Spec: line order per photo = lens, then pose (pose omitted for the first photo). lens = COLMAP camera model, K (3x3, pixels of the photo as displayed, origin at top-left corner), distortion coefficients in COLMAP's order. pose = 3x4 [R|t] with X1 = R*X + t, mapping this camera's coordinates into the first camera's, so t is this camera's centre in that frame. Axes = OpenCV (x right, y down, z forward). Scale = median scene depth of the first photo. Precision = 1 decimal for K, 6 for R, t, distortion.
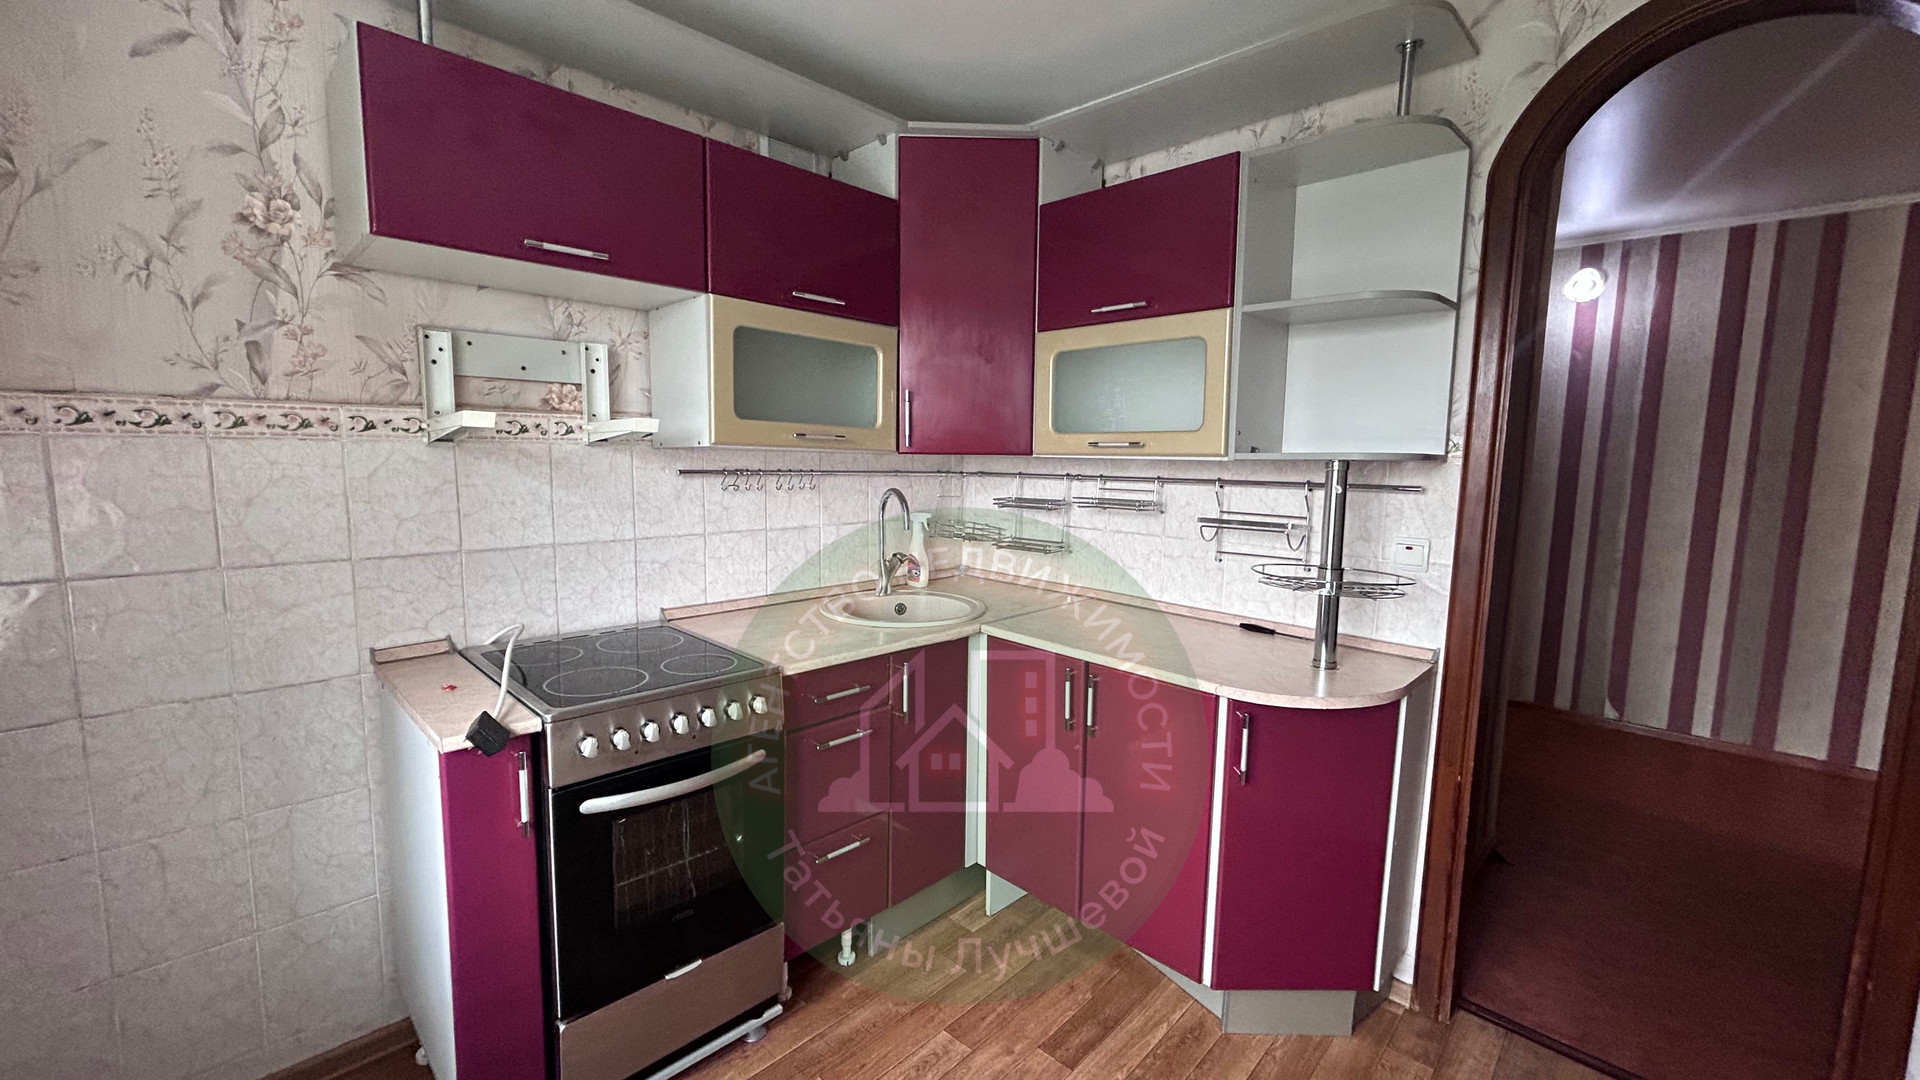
lens RADIAL K [[765.8, 0, 960.0], [0, 765.8, 540.0], [0, 0, 1]] dist [0.022994, -0.000034]
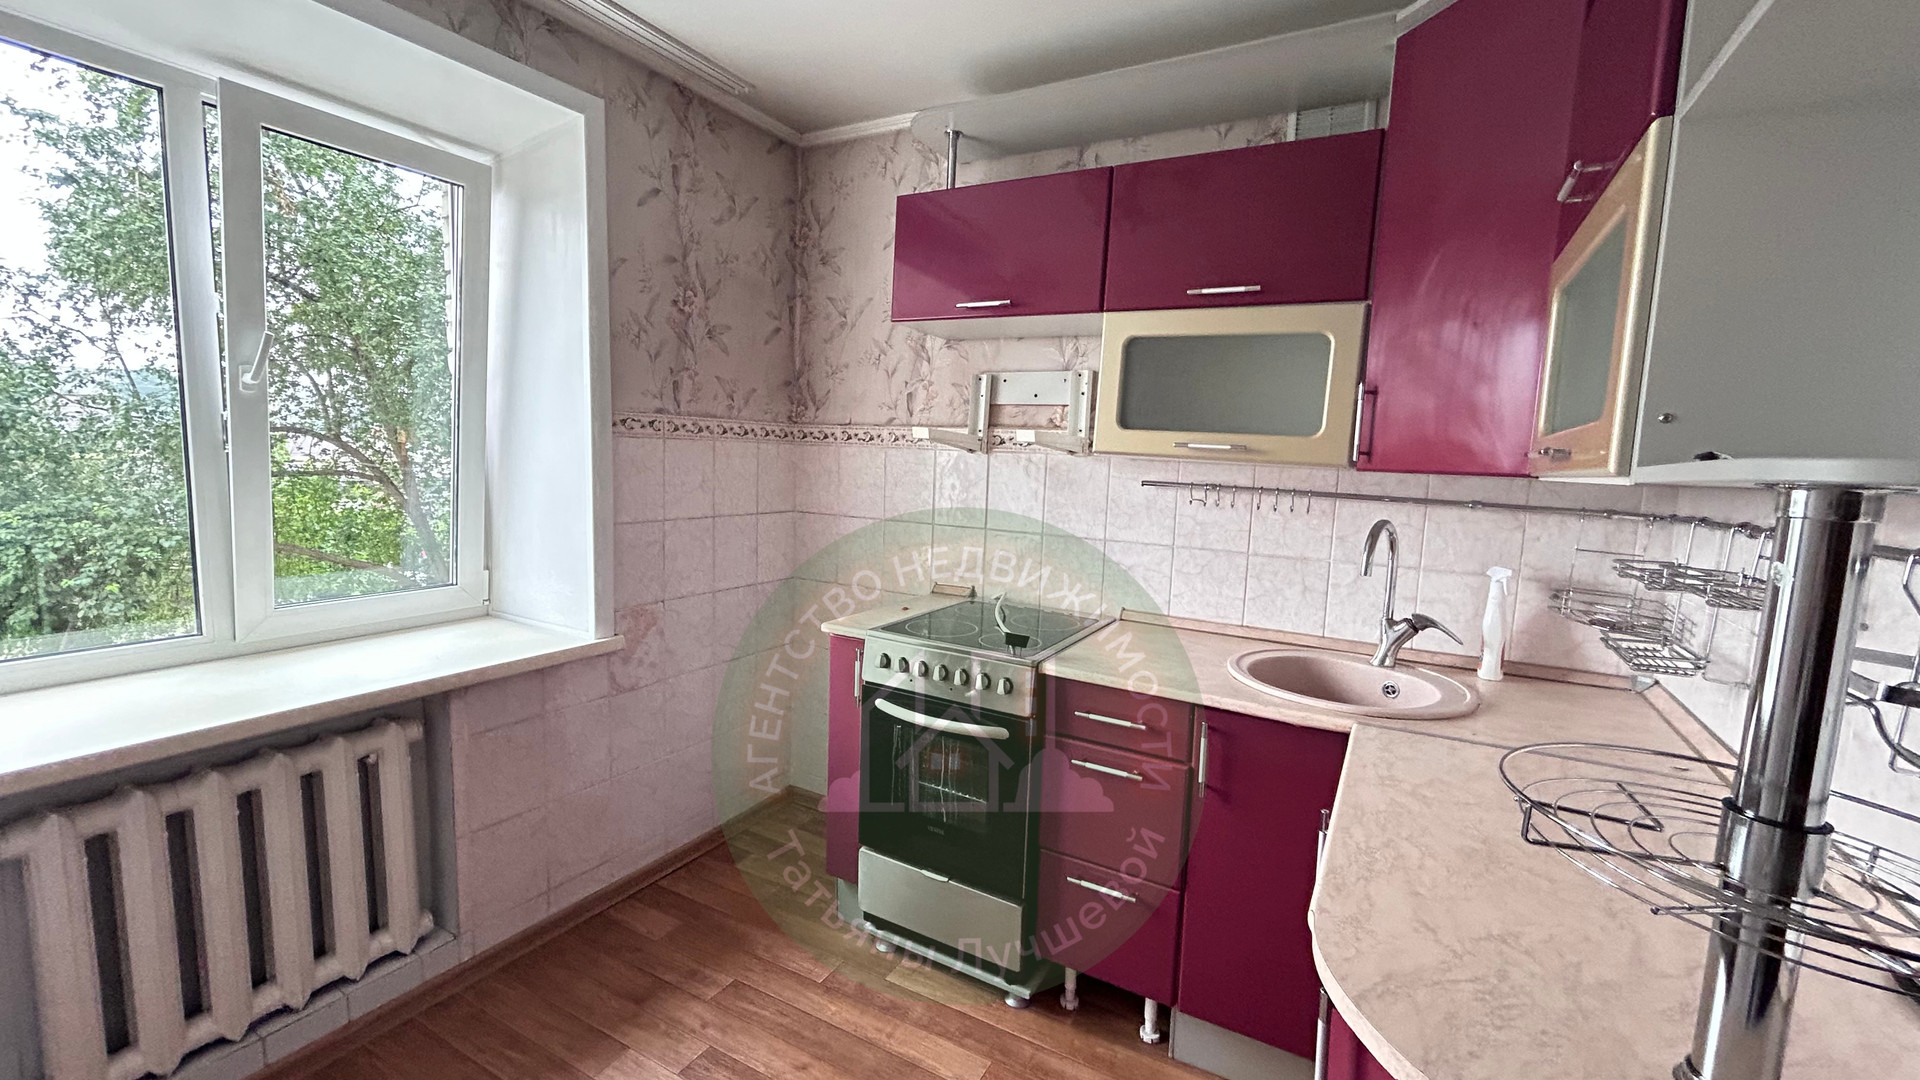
lens RADIAL K [[785.4, 0, 960.0], [0, 785.4, 540.0], [0, 0, 1]] dist [0.000659, 0.000026]
pose [[0.259055, 0.102949, -0.960360, 0.684723], [-0.149878, 0.986544, 0.065327, -0.048676], [0.954163, 0.127013, 0.270999, 0.543899]]
